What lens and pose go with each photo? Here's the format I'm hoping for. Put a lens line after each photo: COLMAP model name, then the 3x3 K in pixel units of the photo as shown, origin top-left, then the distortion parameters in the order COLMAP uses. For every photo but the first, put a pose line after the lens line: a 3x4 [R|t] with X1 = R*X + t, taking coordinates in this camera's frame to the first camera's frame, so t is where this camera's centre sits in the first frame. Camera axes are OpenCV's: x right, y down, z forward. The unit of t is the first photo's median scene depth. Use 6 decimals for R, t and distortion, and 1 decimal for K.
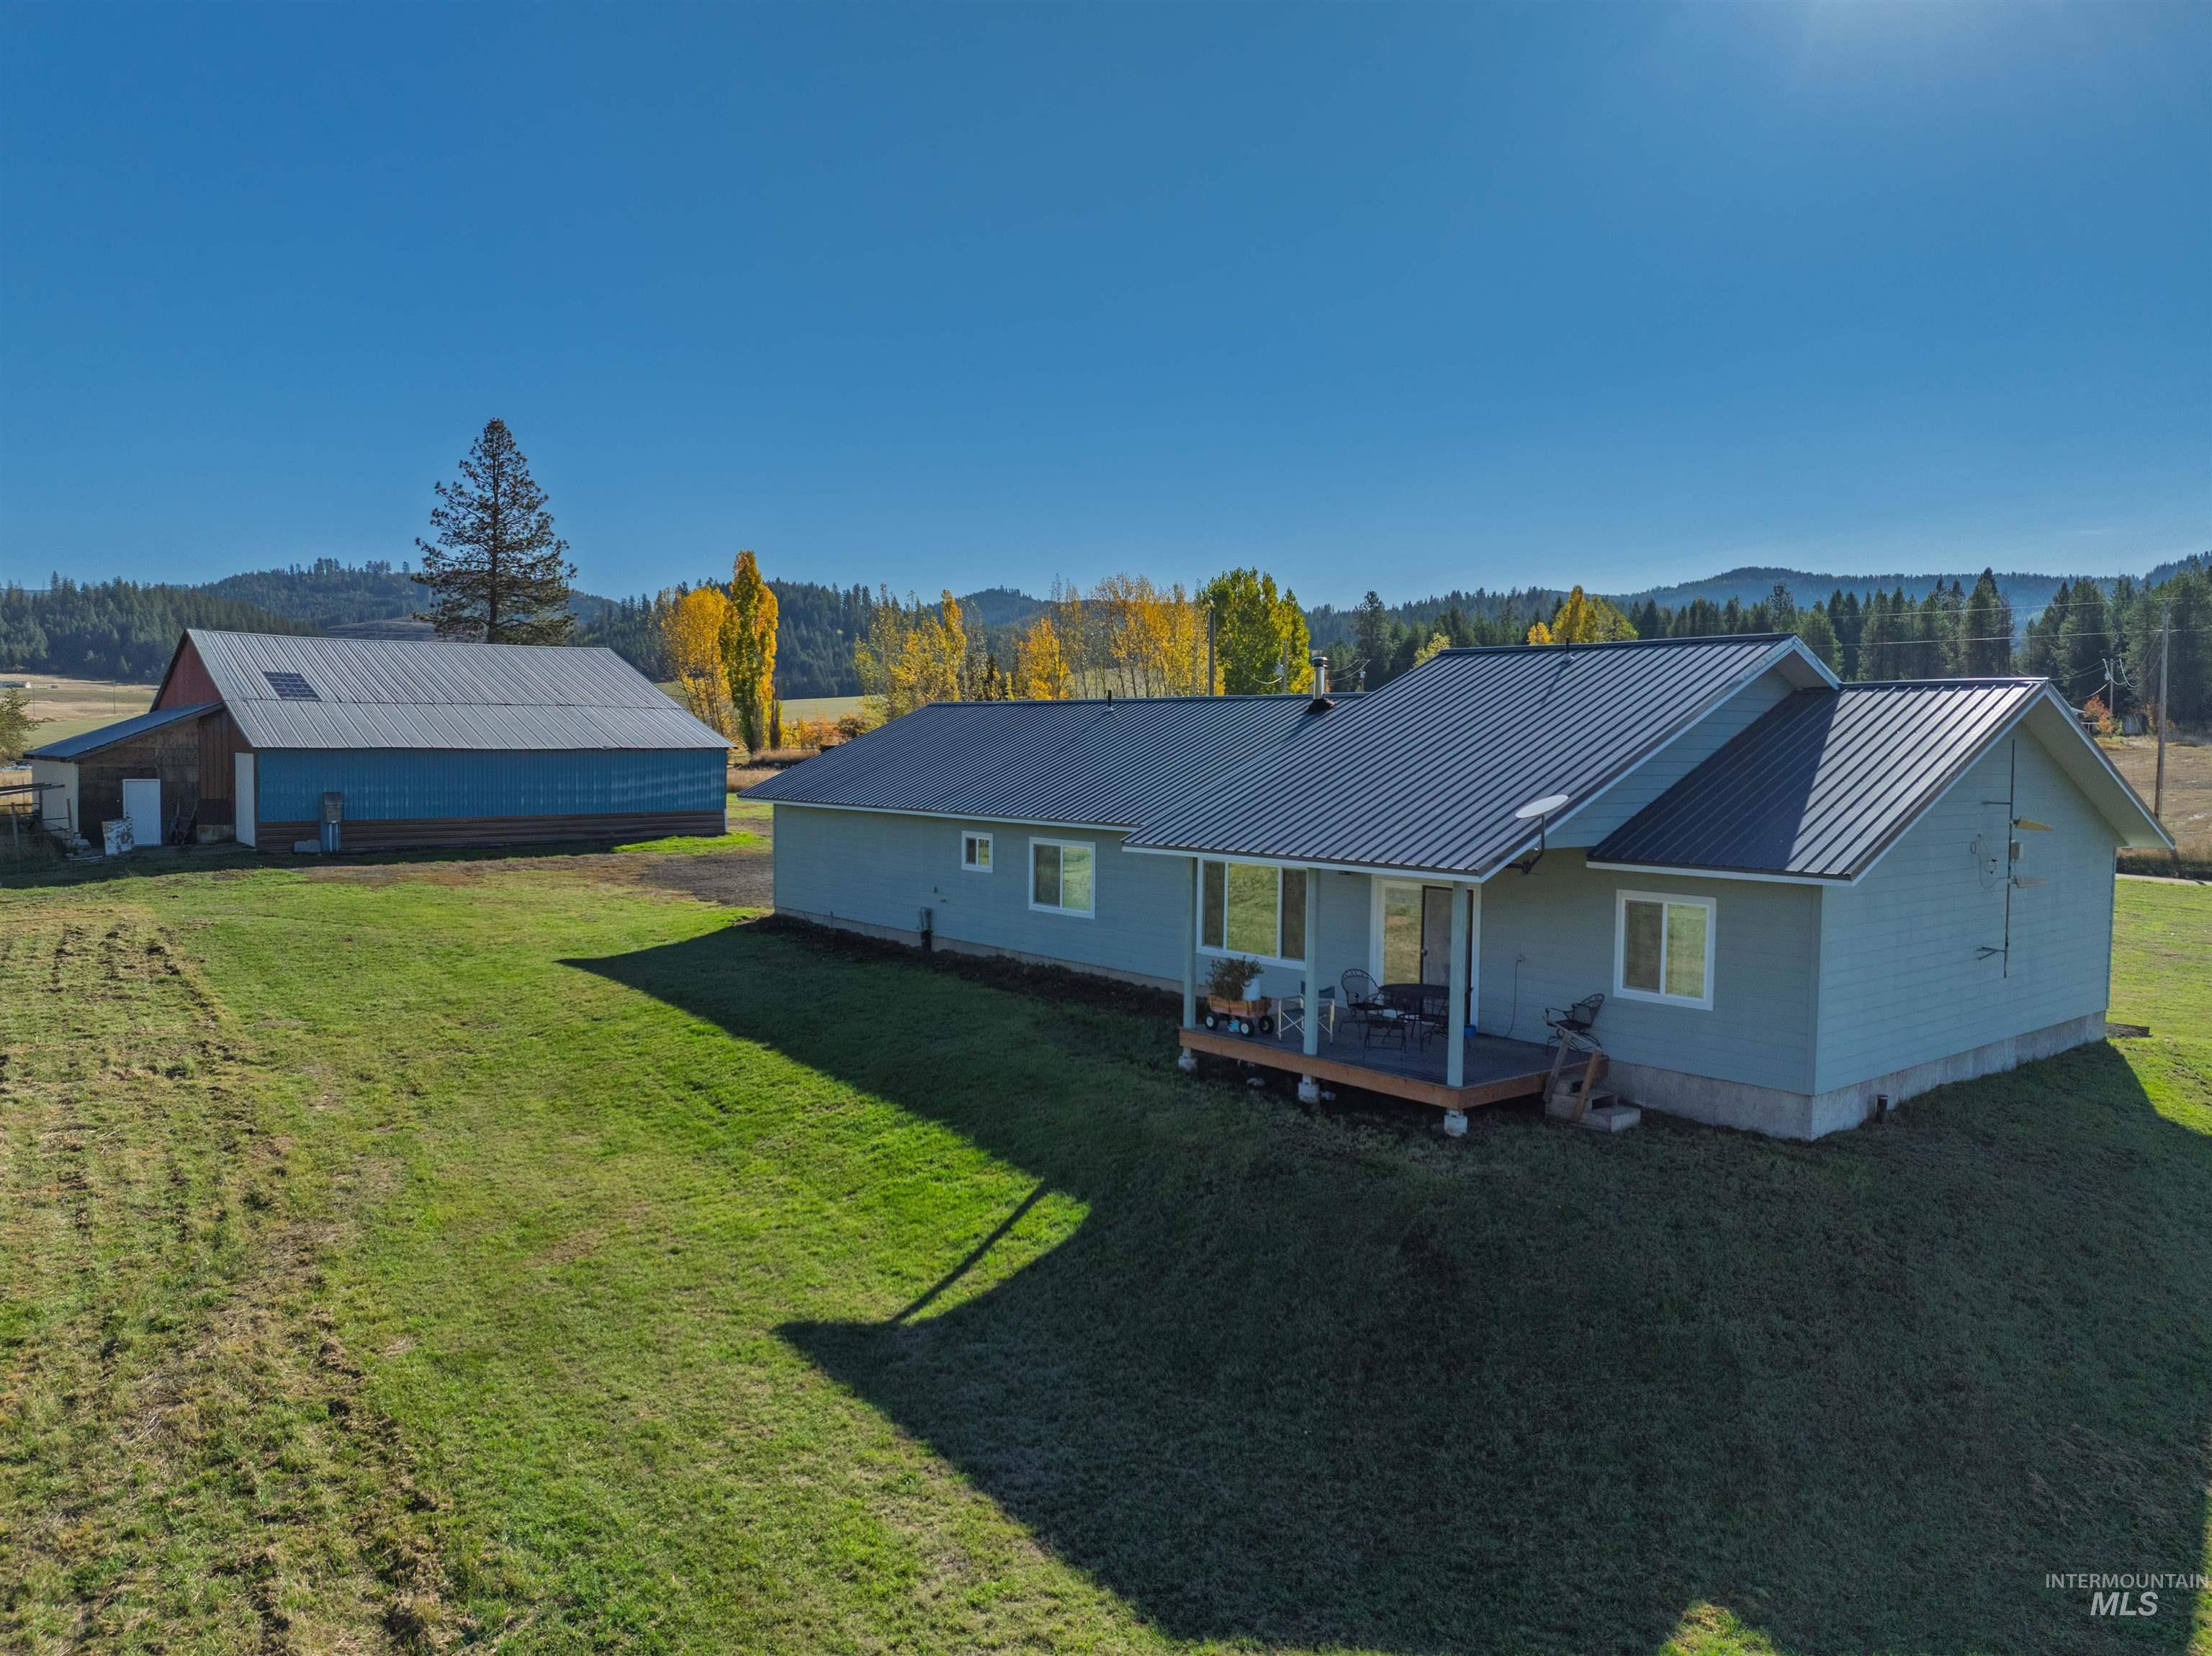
lens RADIAL K [[1583.1, 0, 1104.6], [0, 1583.1, 818.0], [0, 0, 1]] dist [-0.031587, -0.001936]
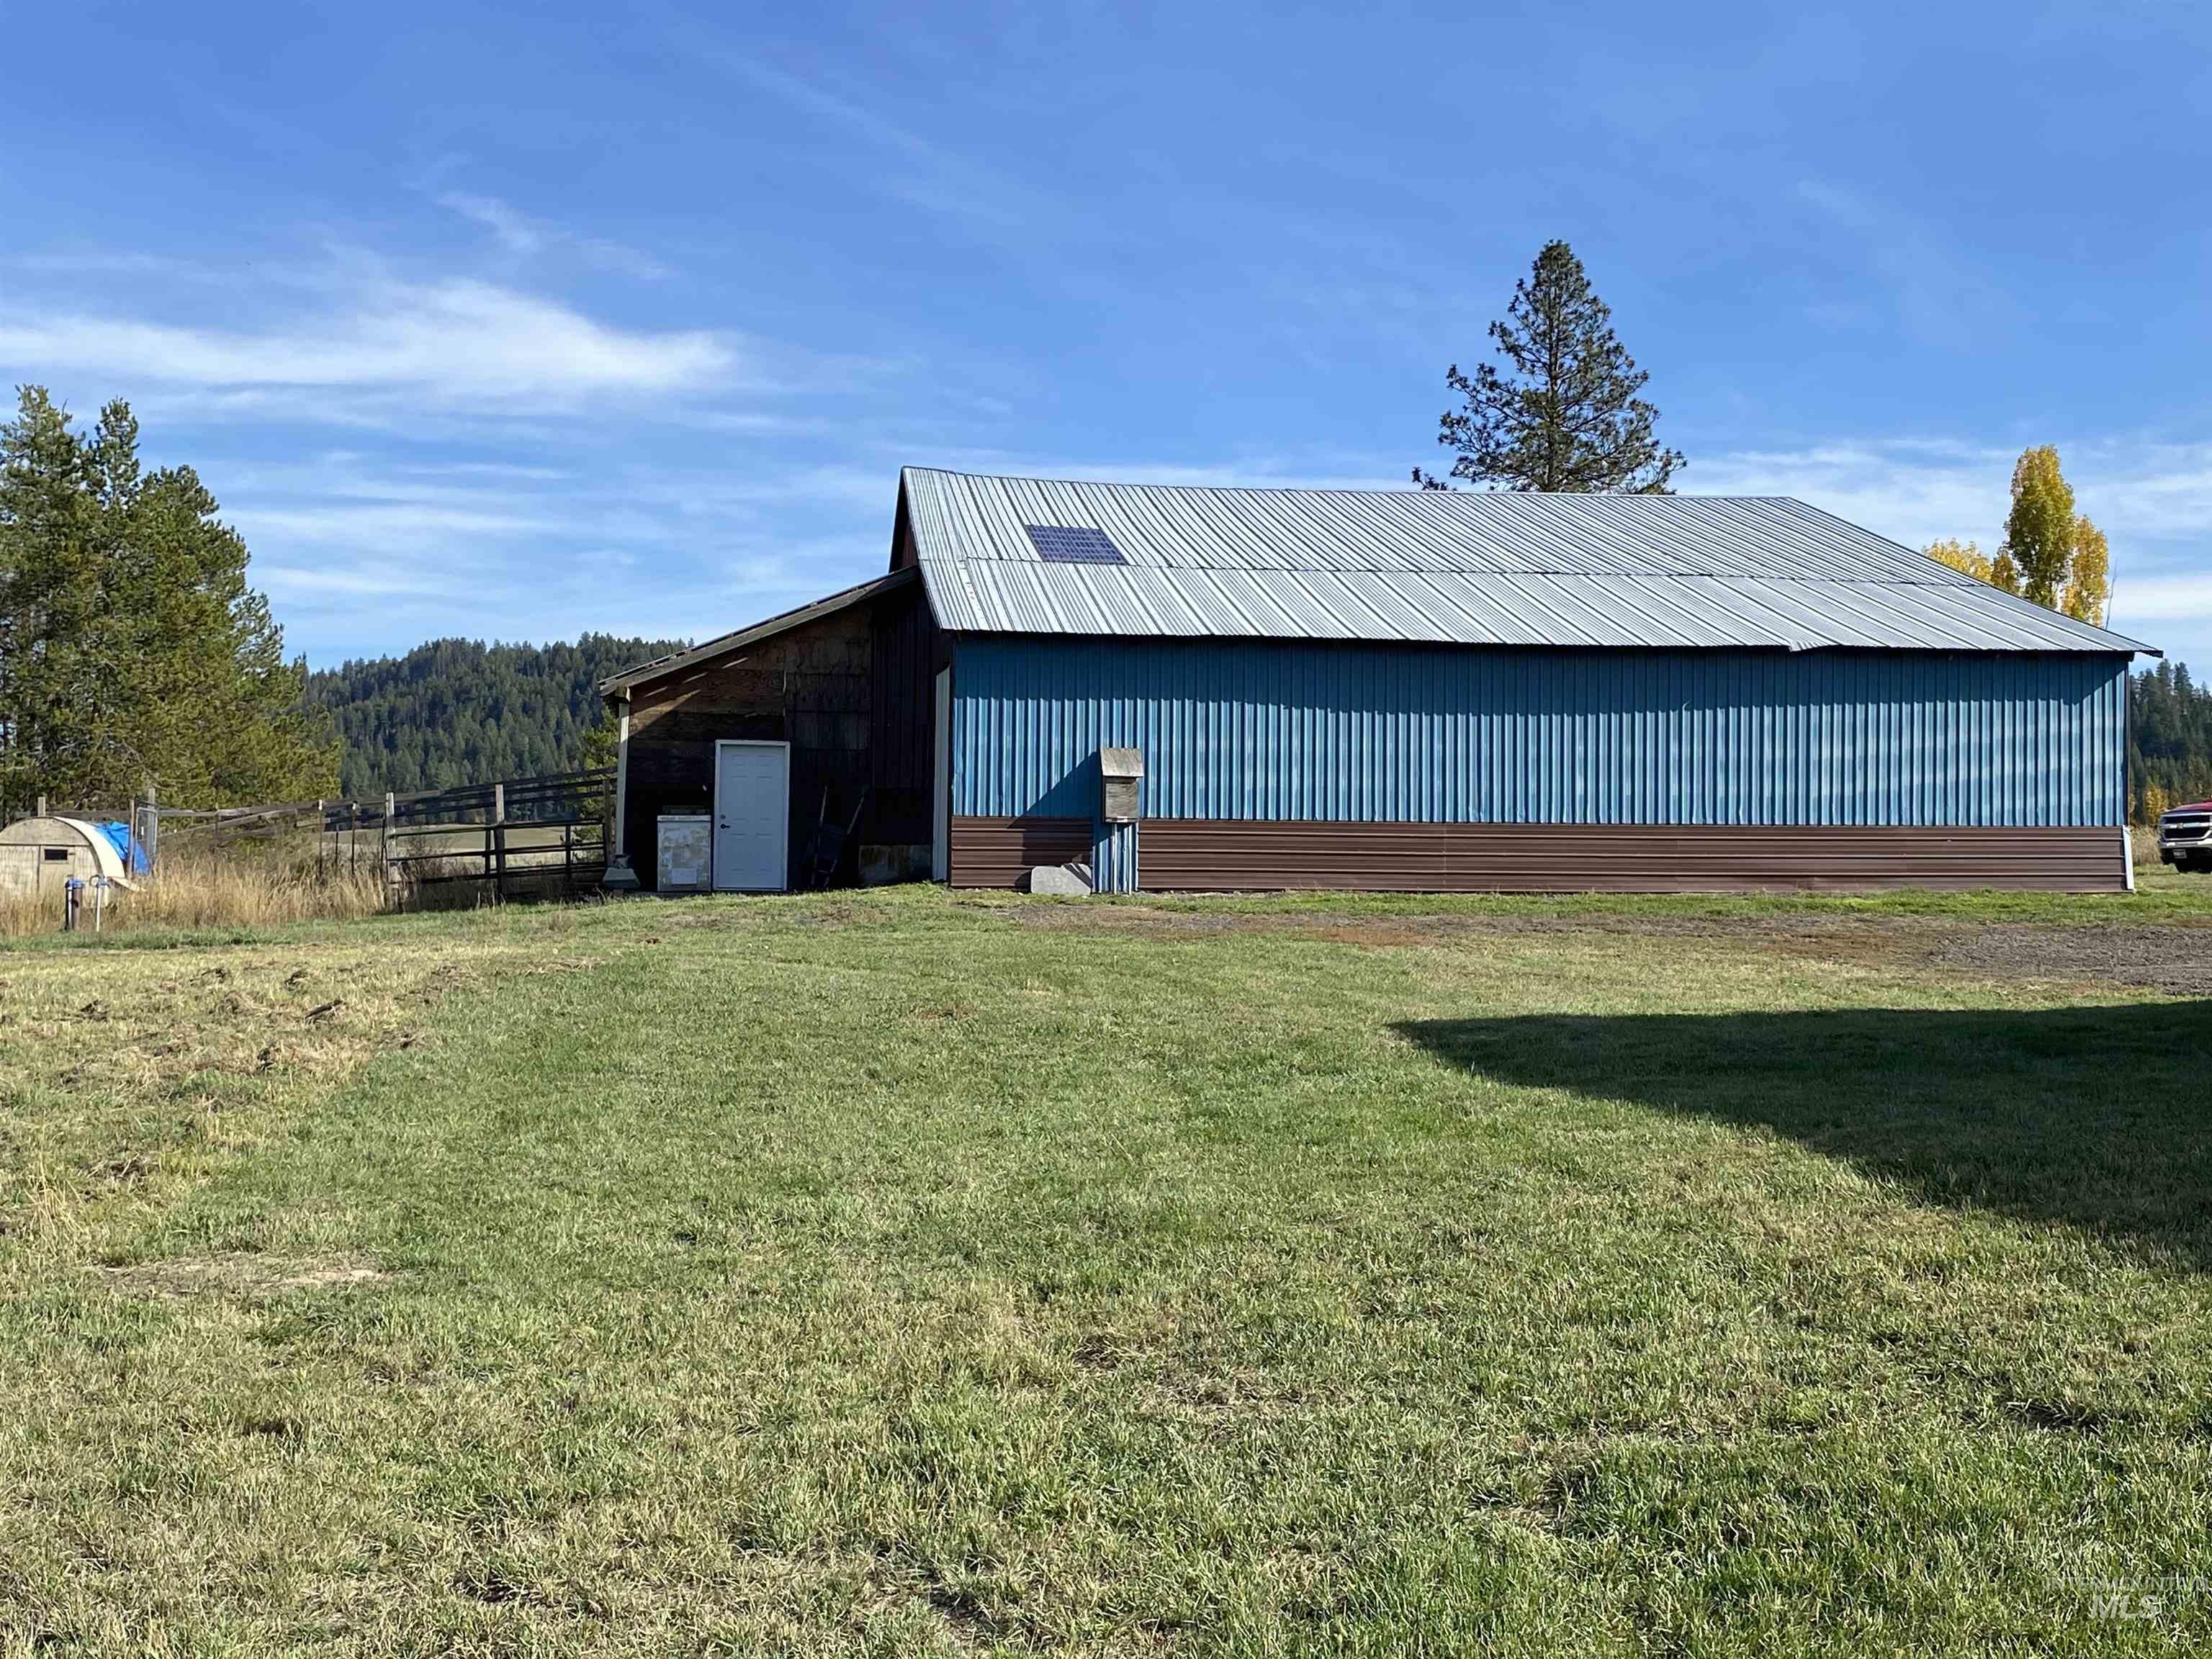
lens RADIAL K [[2508.5, 0, 1101.0], [0, 2508.5, 830.2], [0, 0, 1]] dist [-0.003223, 0.000000]
pose [[0.851909, -0.020211, -0.523300, -0.072999], [-0.029134, 0.995879, -0.085891, 0.026697], [0.522879, 0.088417, 0.847809, 0.205612]]
